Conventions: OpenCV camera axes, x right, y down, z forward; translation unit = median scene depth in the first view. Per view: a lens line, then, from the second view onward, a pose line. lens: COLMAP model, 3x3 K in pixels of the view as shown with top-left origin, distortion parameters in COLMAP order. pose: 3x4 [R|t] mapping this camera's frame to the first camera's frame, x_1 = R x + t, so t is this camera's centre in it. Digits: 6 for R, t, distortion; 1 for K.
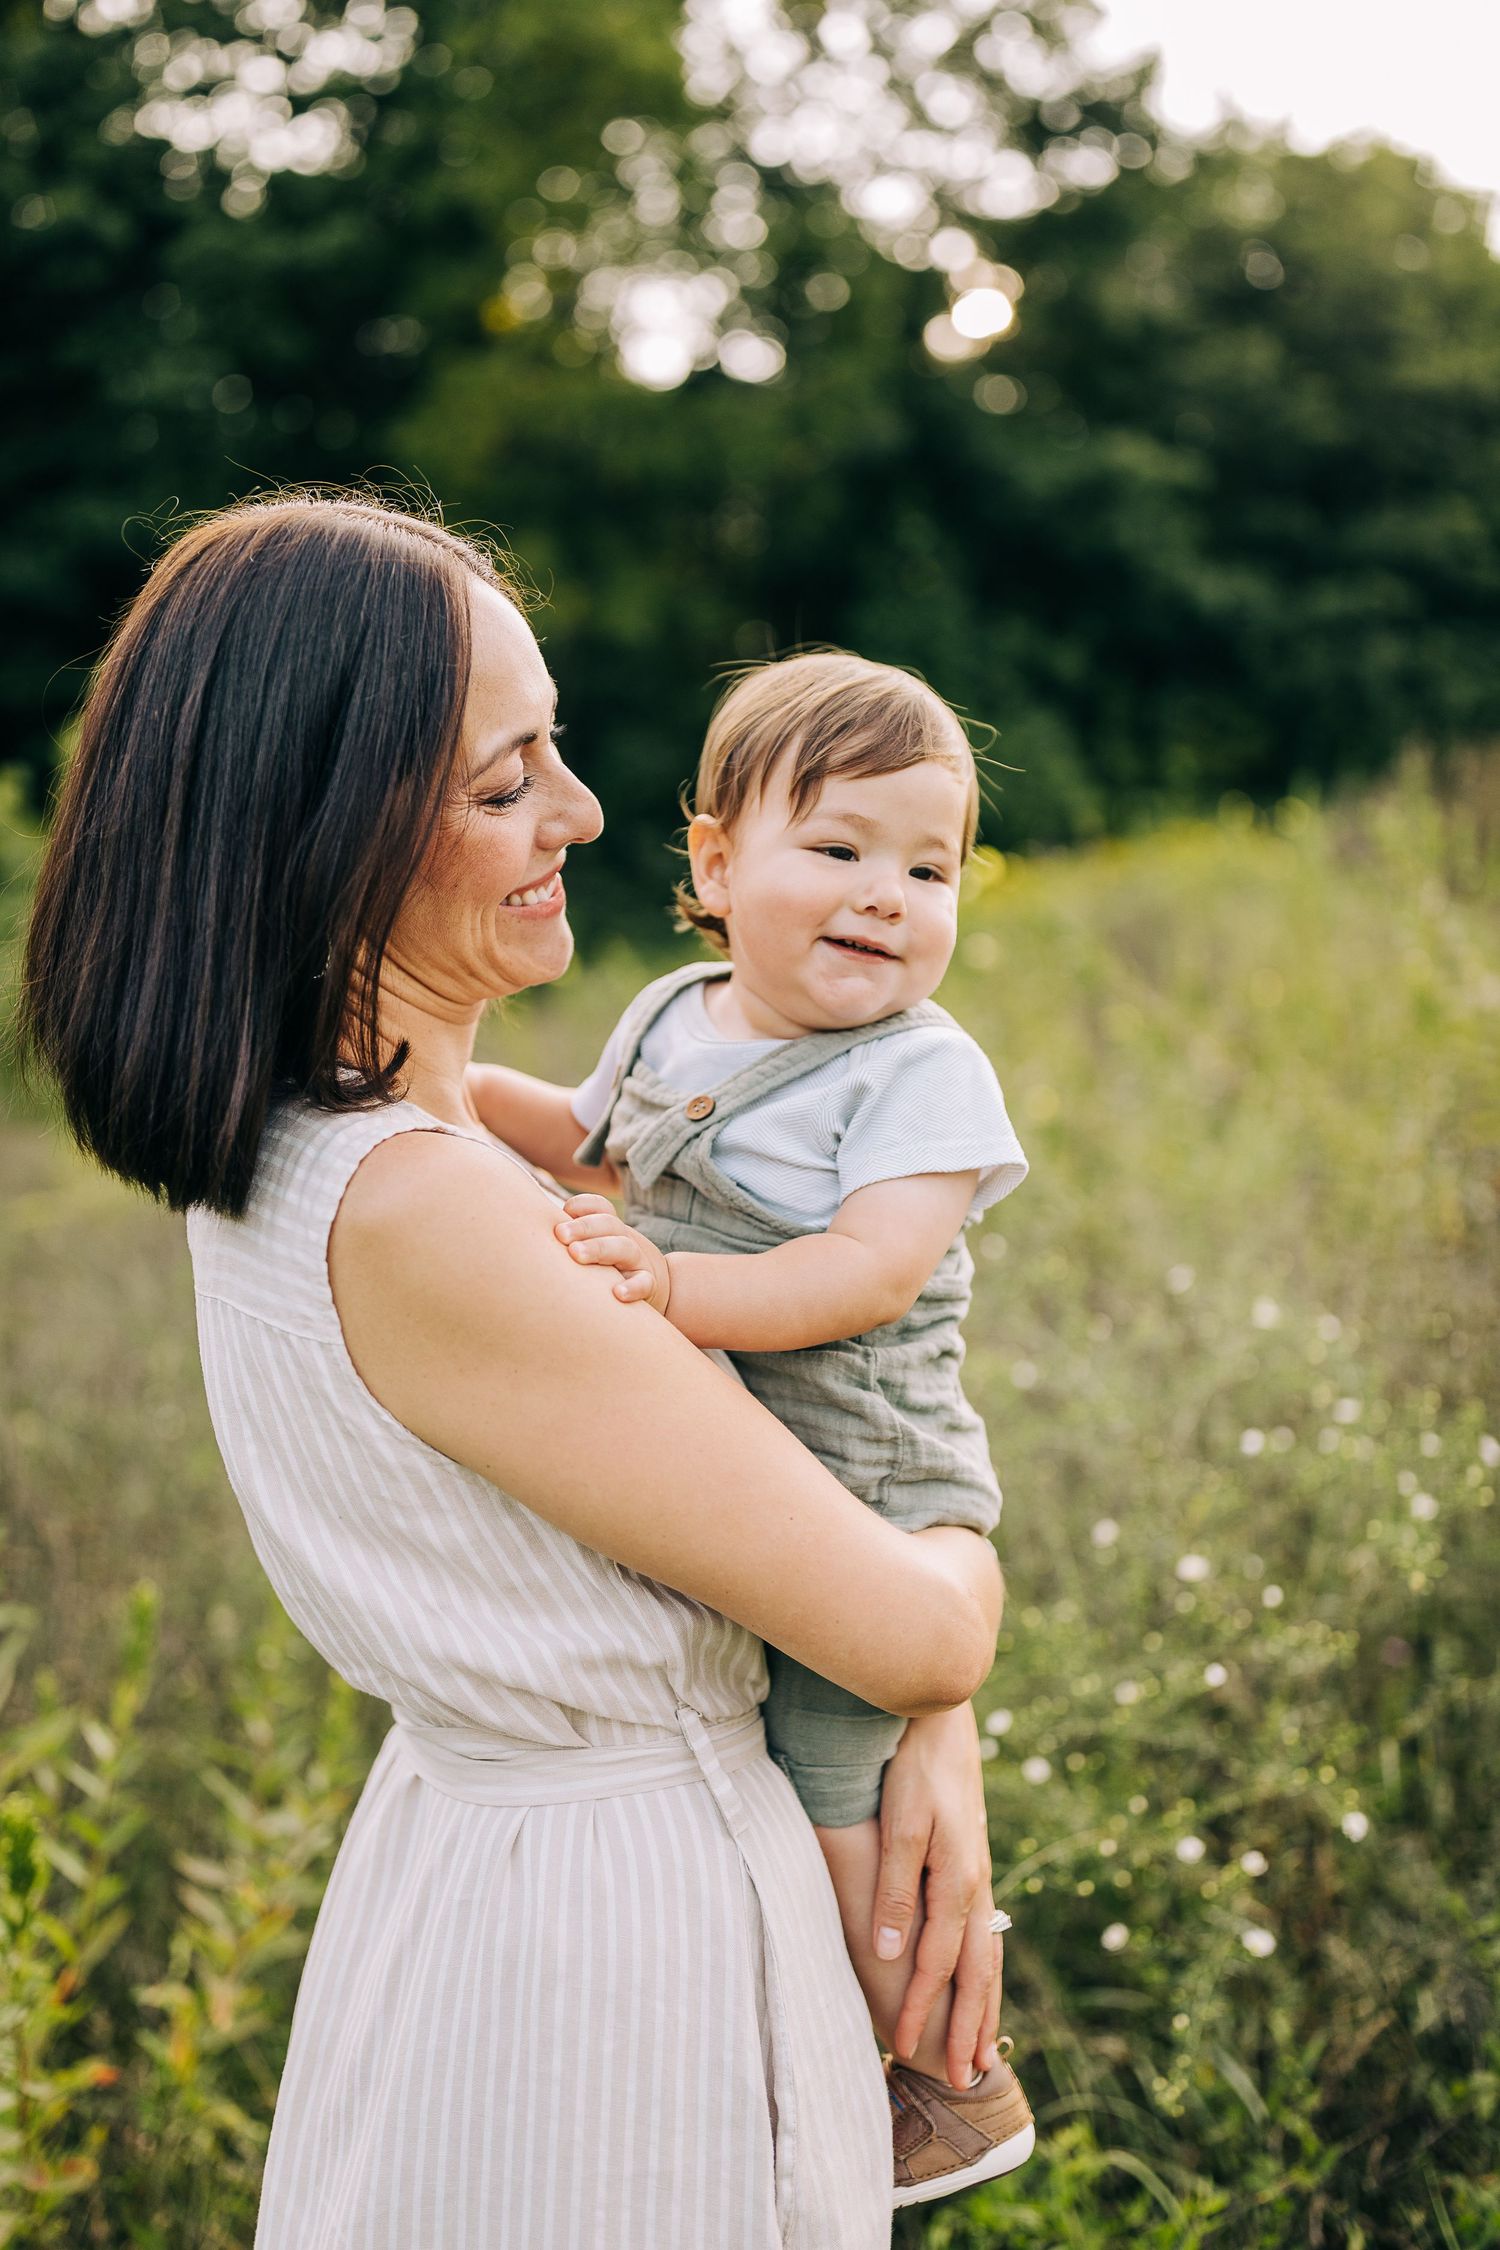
lens RADIAL K [[2187.5, 0, 777.1], [0, 2187.5, 1126.4], [0, 0, 1]] dist [0.012530, 0.012407]
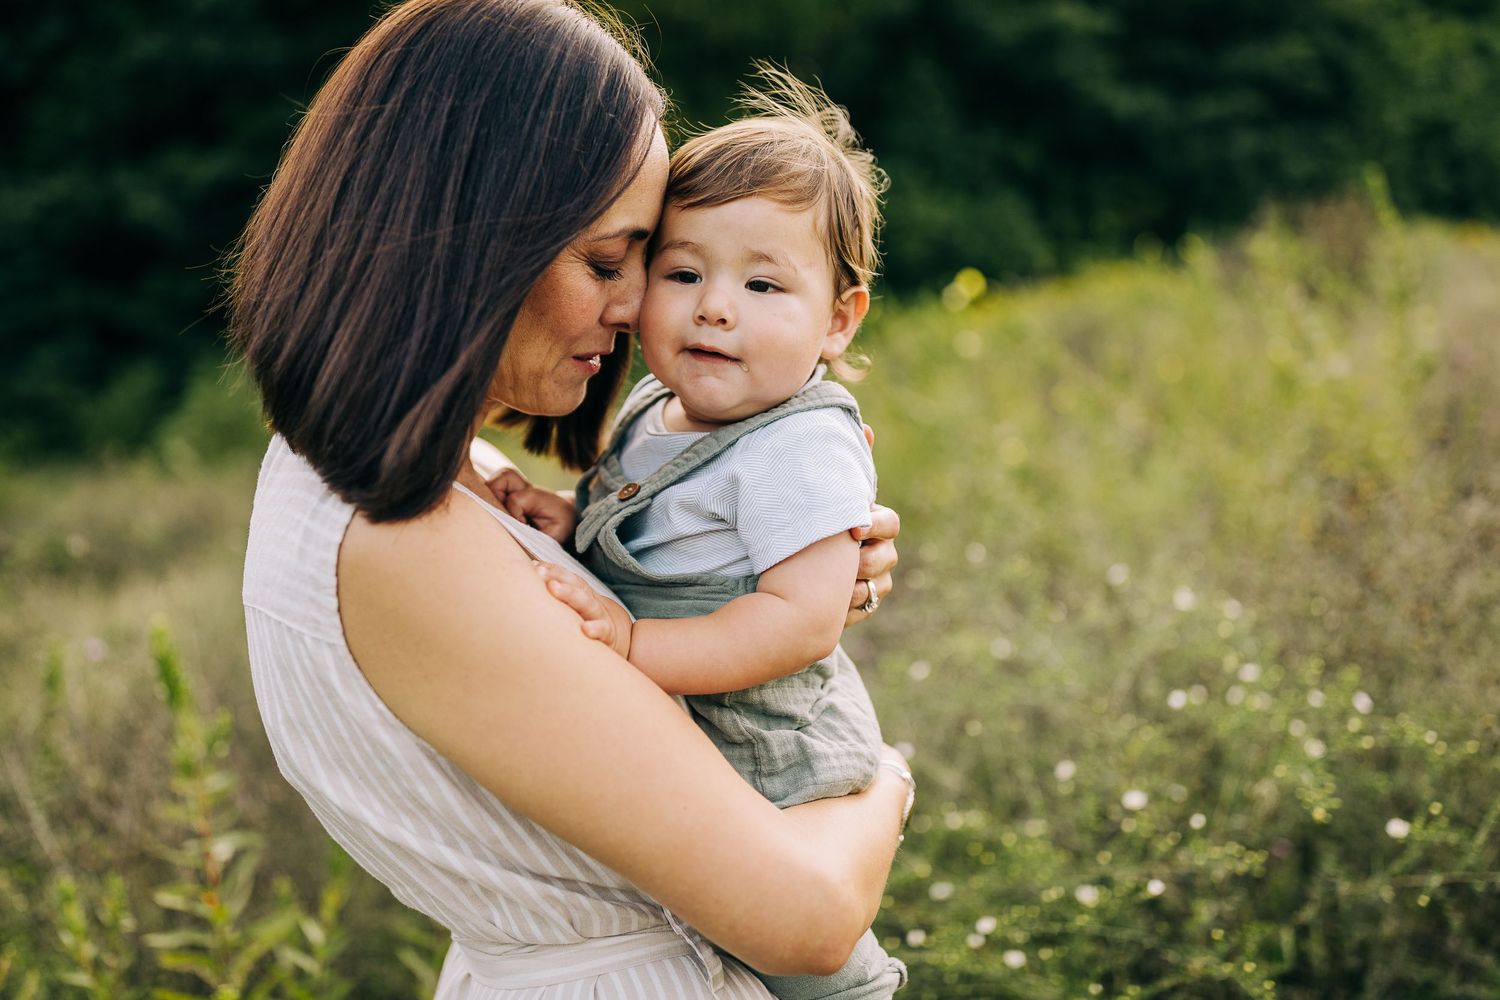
lens RADIAL K [[1458.3, 0, 750.0], [0, 1458.3, 500.0], [0, 0, 1]] dist [0.012530, 0.012407]
pose [[0.998071, -0.019426, -0.058969, 0.014687], [0.020379, 0.999671, 0.015599, 0.005884], [0.058646, -0.016770, 0.998138, 0.105943]]
